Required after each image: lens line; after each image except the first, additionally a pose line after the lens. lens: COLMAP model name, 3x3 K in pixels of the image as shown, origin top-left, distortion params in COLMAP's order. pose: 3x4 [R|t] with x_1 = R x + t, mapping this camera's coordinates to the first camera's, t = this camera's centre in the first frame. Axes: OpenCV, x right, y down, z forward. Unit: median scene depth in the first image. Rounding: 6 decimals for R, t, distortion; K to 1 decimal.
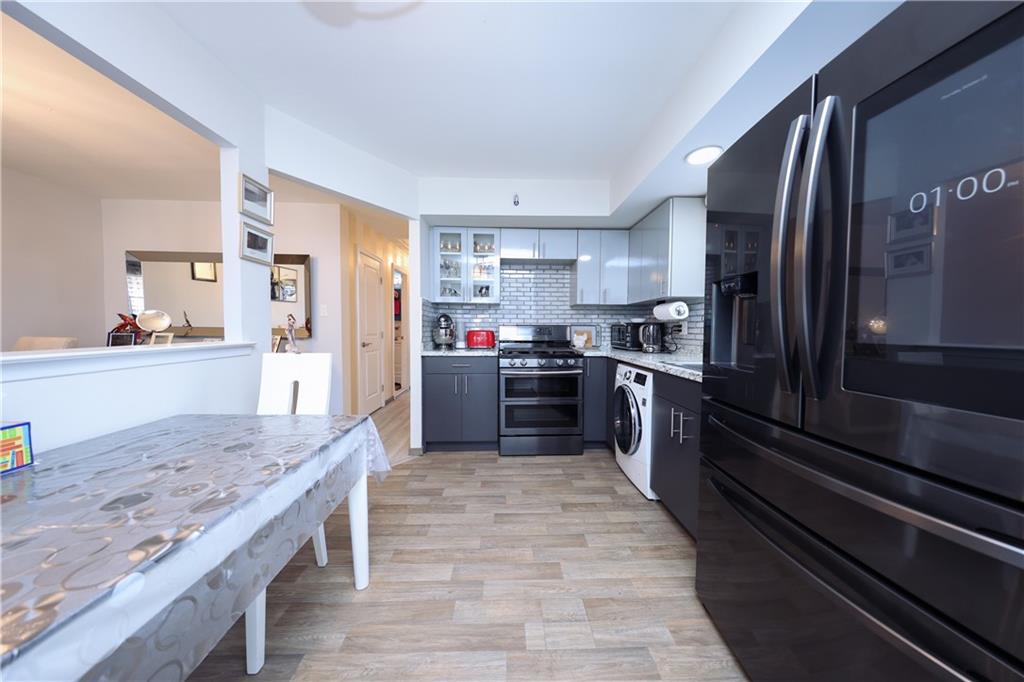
lens RADIAL K [[295.4, 0, 512.0], [0, 295.4, 341.0], [0, 0, 1]] dist [-0.000584, -0.000113]
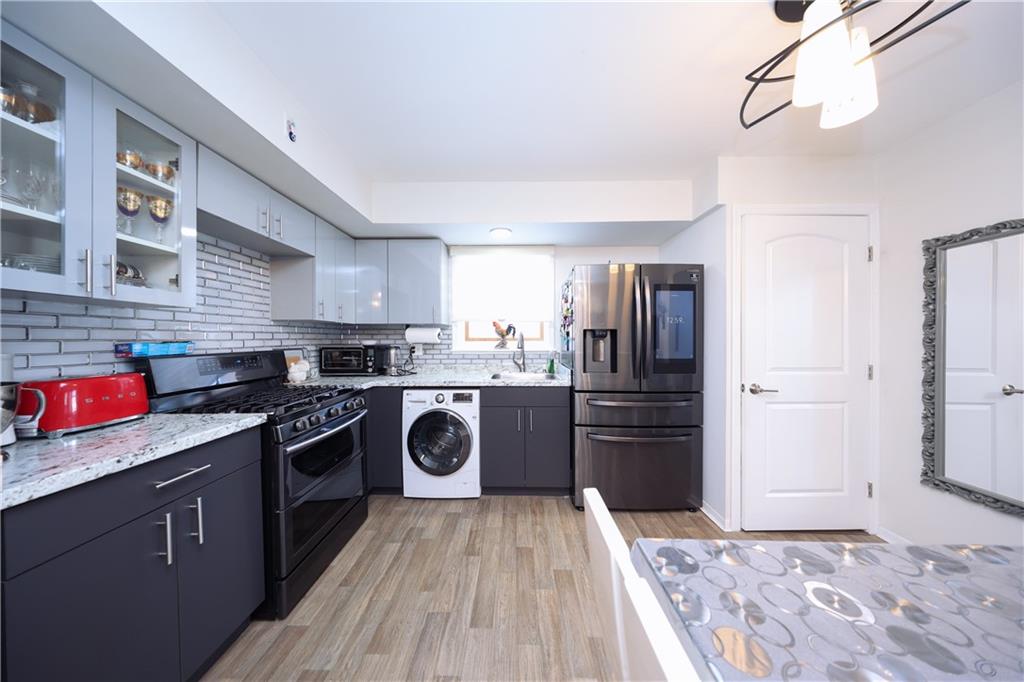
lens RADIAL K [[294.3, 0, 507.8], [0, 294.3, 343.0], [0, 0, 1]] dist [0.000671, -0.000002]
pose [[0.071619, -0.016103, 0.997302, -0.582251], [0.047037, 0.998812, 0.012749, -0.076279], [-0.996322, 0.045997, 0.072291, 0.651785]]
